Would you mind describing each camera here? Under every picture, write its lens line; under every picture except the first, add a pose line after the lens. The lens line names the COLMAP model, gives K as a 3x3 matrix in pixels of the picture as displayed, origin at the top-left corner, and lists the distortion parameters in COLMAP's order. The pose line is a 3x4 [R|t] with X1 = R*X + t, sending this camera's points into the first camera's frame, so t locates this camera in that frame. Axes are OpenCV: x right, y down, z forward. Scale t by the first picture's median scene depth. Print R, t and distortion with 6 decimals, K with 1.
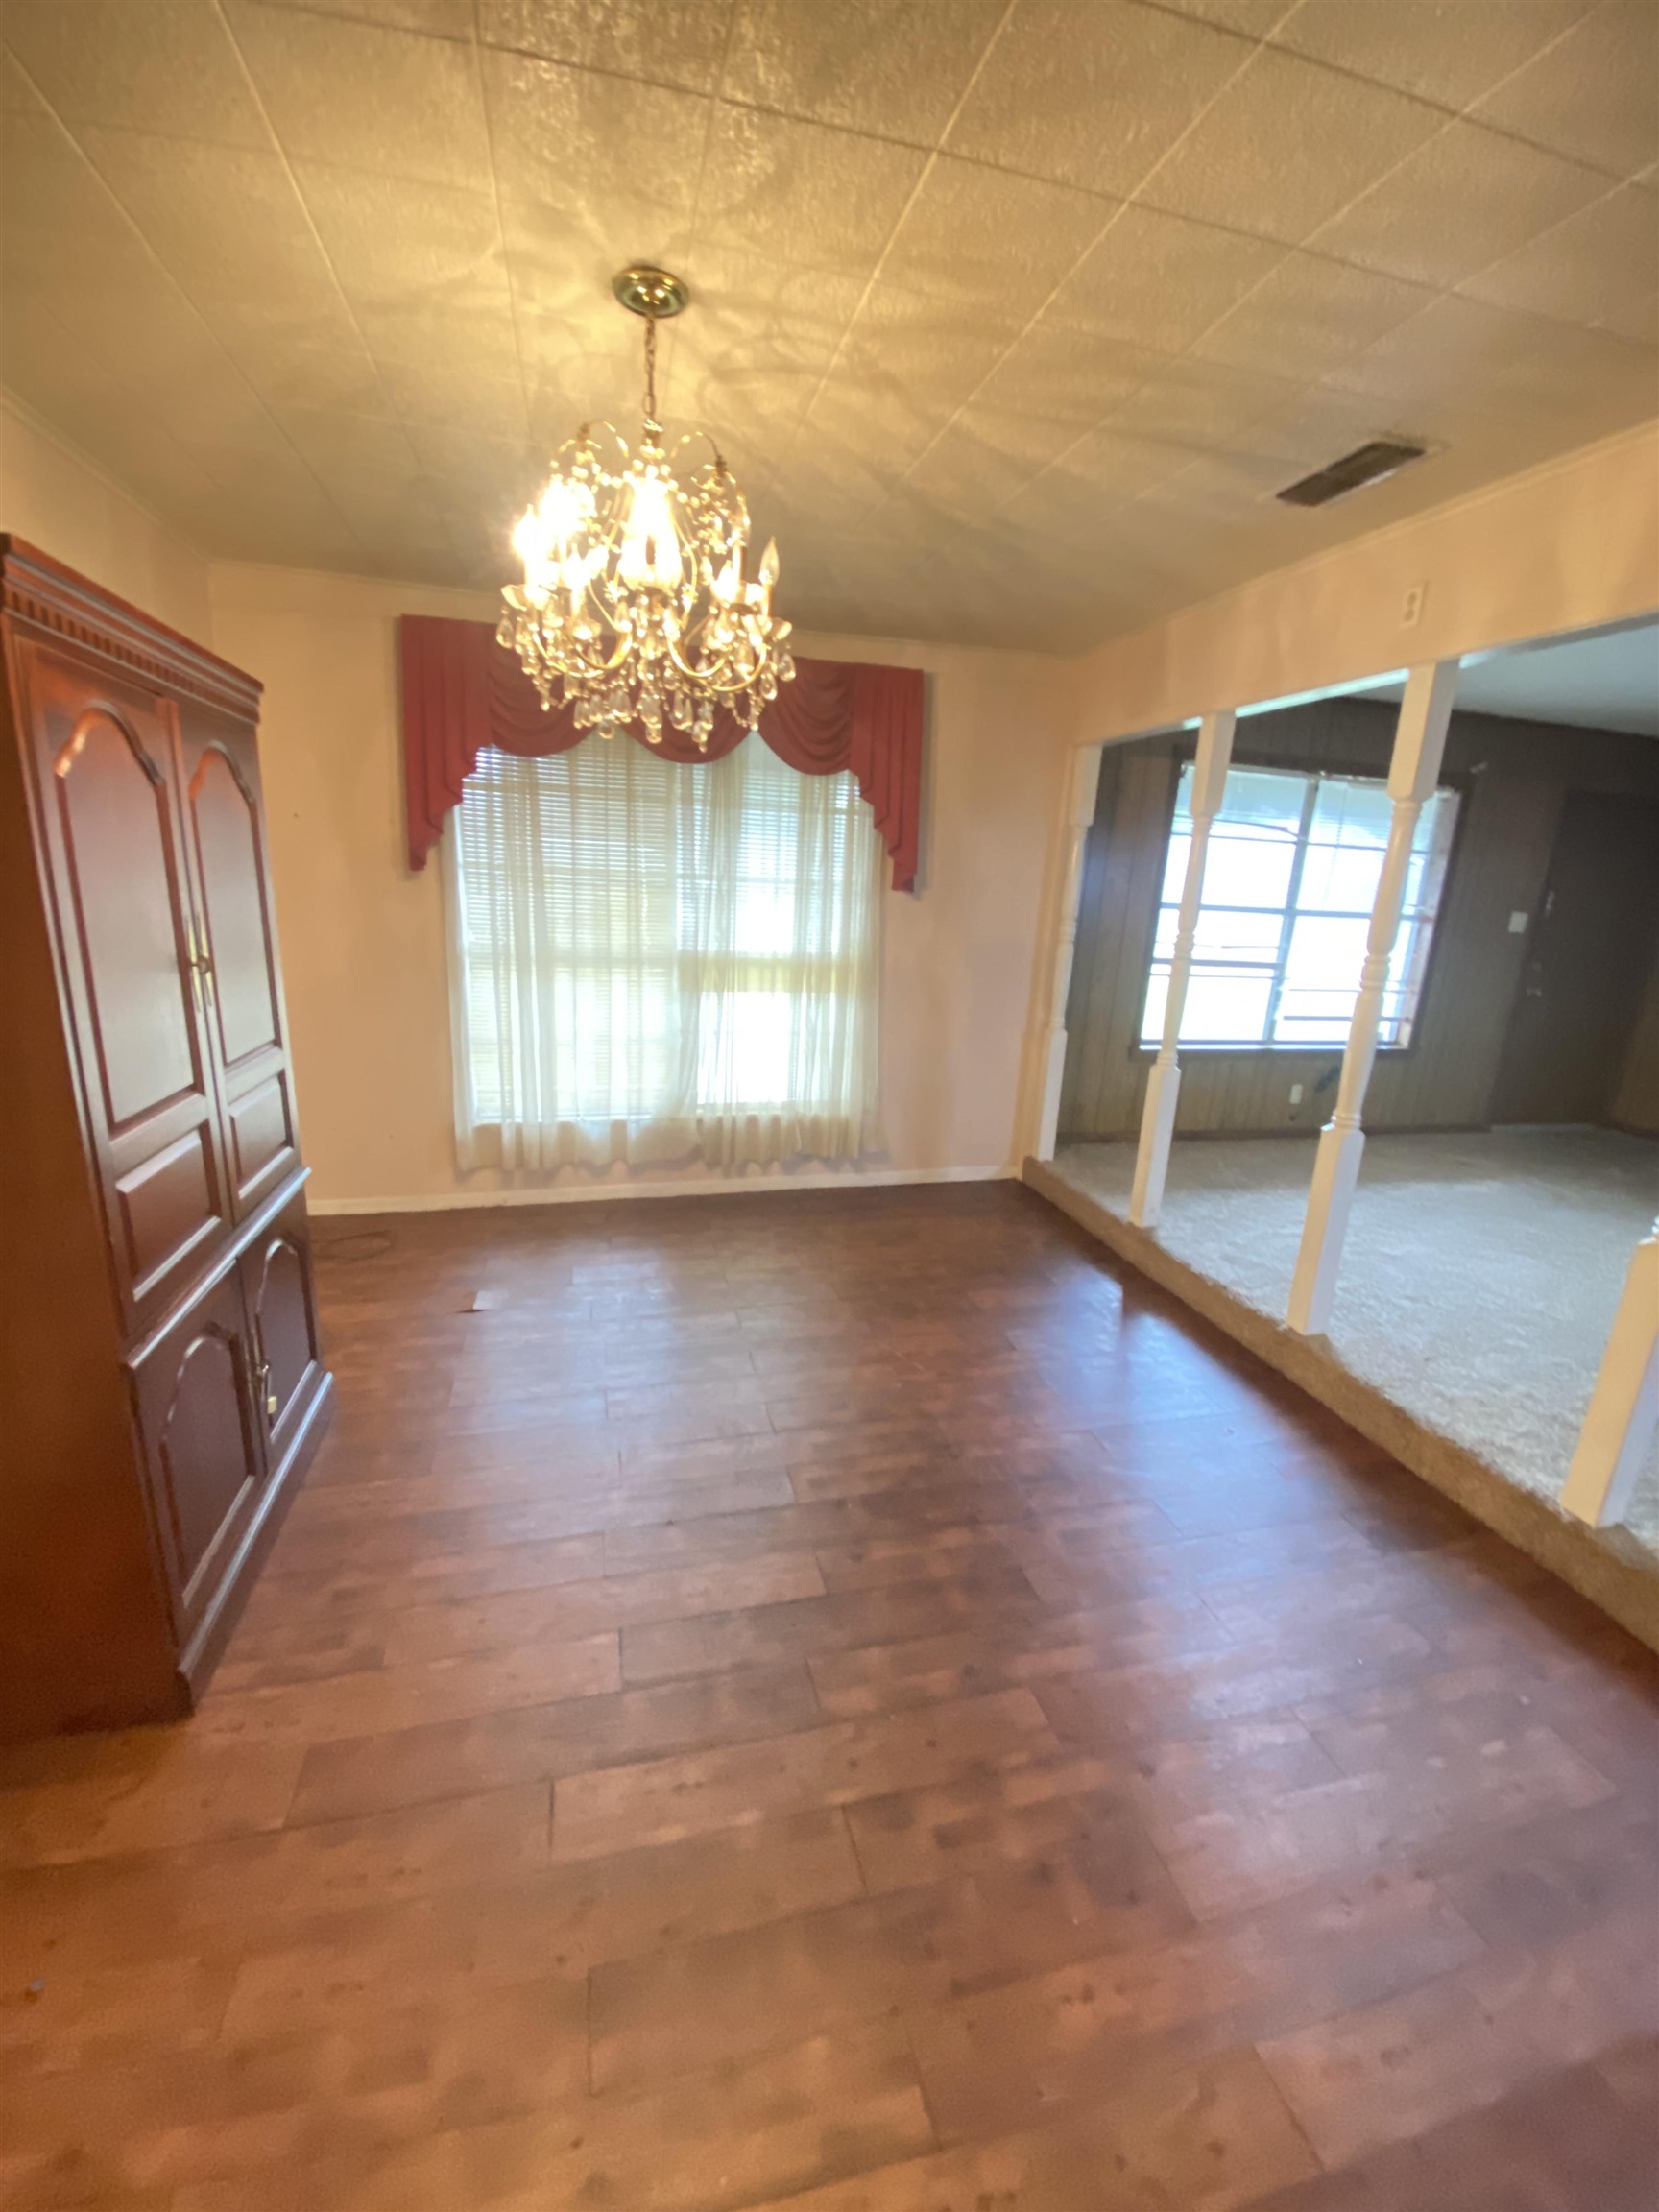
lens RADIAL K [[894.9, 0, 833.2], [0, 894.9, 1108.3], [0, 0, 1]] dist [0.050832, -0.031964]
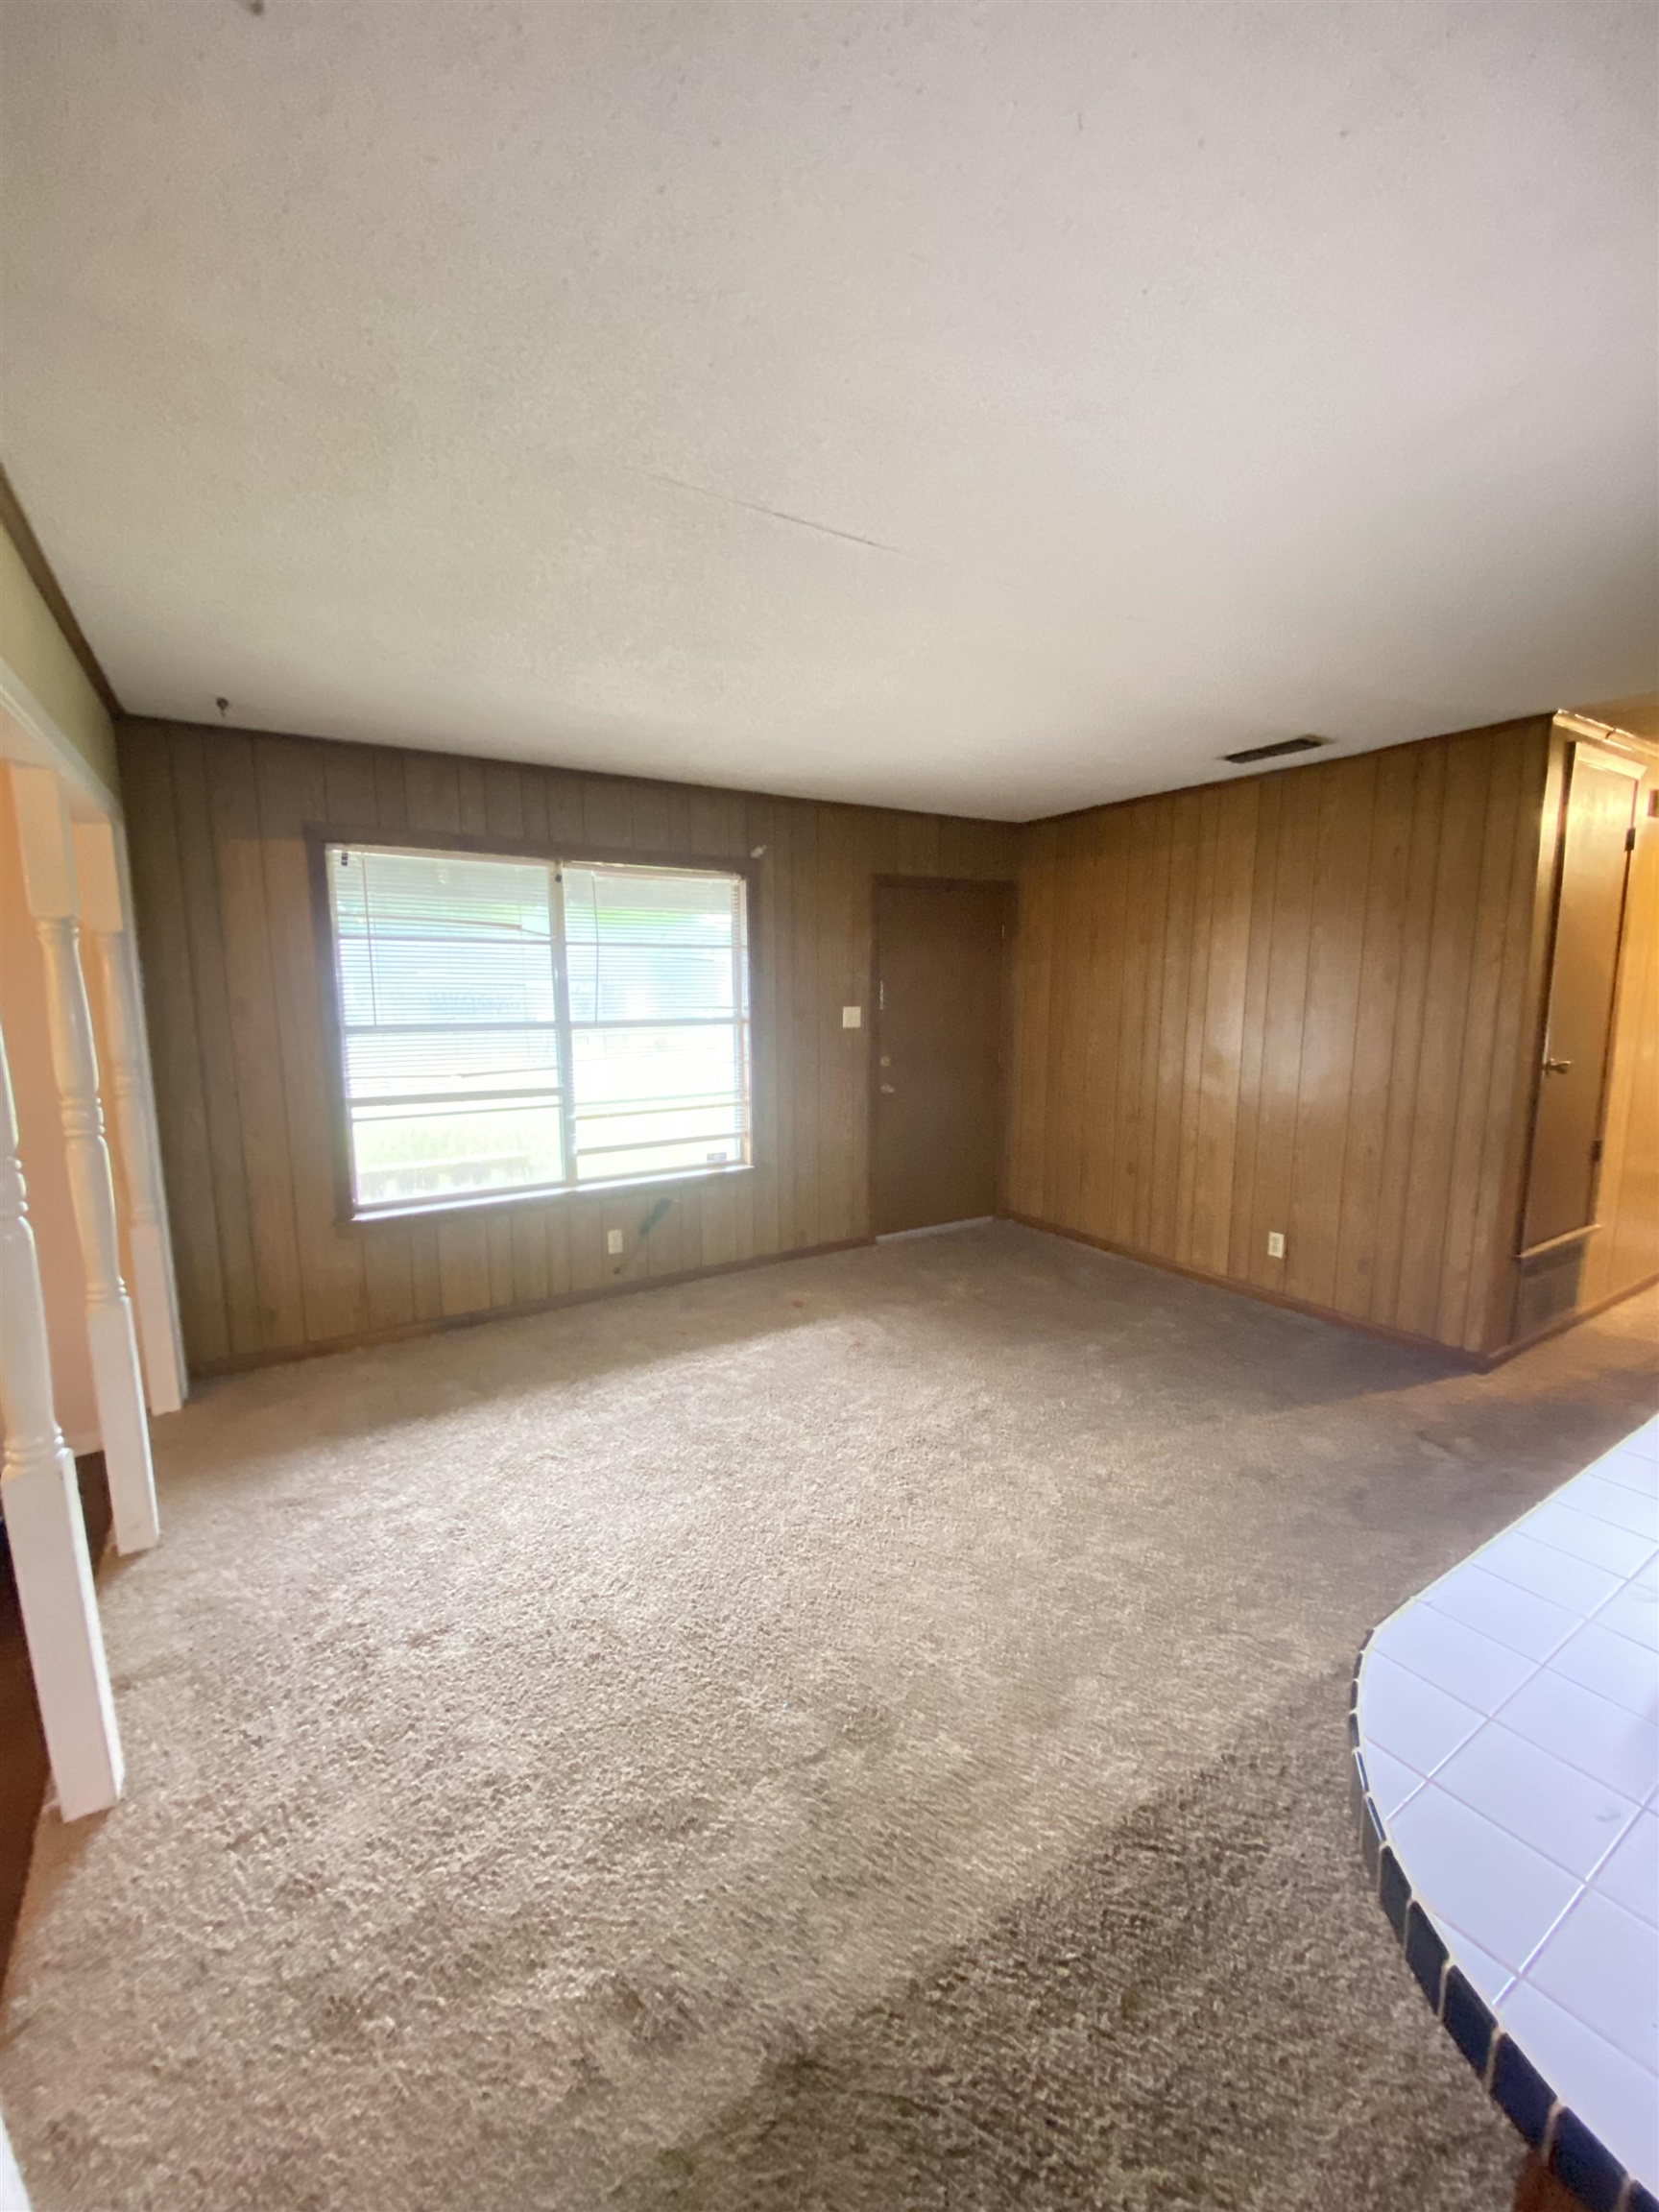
lens RADIAL K [[894.9, 0, 833.2], [0, 894.9, 1108.3], [0, 0, 1]] dist [0.050832, -0.031964]
pose [[0.953362, -0.095191, 0.286425, 0.629909], [0.121649, 0.989659, -0.076002, -0.064679], [-0.276228, 0.107300, 0.955084, 0.217481]]
